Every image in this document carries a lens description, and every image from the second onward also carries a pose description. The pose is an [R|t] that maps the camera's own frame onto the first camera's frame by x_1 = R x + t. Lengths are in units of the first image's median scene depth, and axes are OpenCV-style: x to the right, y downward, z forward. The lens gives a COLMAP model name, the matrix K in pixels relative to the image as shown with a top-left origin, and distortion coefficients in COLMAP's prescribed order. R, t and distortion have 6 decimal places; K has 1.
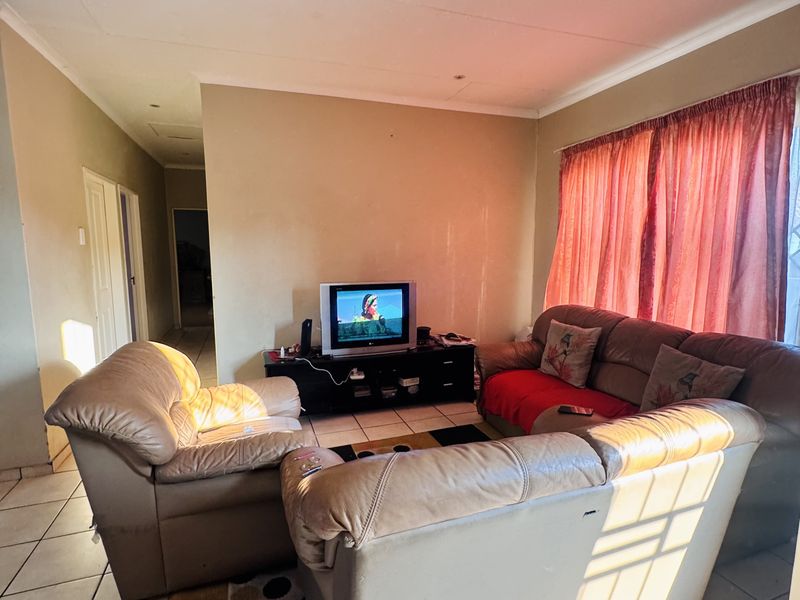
lens RADIAL K [[429.5, 0, 398.2], [0, 429.5, 301.1], [0, 0, 1]] dist [-0.004032, -0.000056]
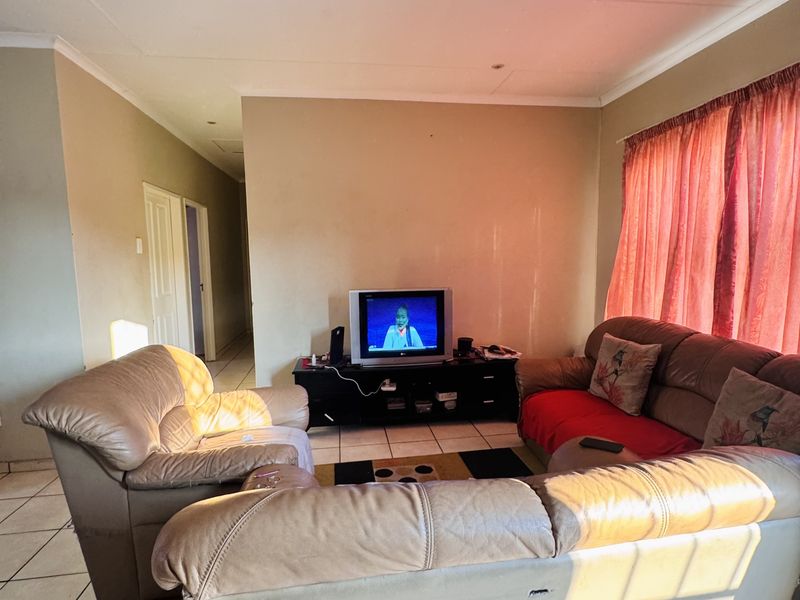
lens RADIAL K [[429.5, 0, 398.5], [0, 429.5, 301.3], [0, 0, 1]] dist [-0.004032, -0.000056]
pose [[0.980562, 0.010240, -0.195940, 0.131683], [-0.014112, 0.999732, -0.018372, 0.000431], [0.195700, 0.020780, 0.980444, 0.076802]]
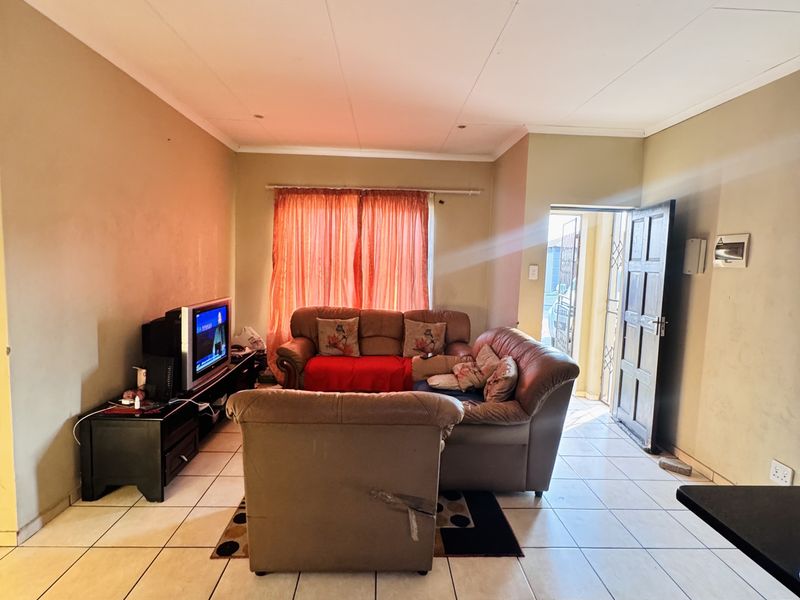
lens RADIAL K [[429.5, 0, 399.6], [0, 429.5, 299.7], [0, 0, 1]] dist [-0.004032, -0.000056]
pose [[0.290699, -0.075912, 0.953798, -0.968087], [0.092770, 0.994387, 0.050867, -0.066442], [-0.952306, 0.073697, 0.296110, 0.378902]]
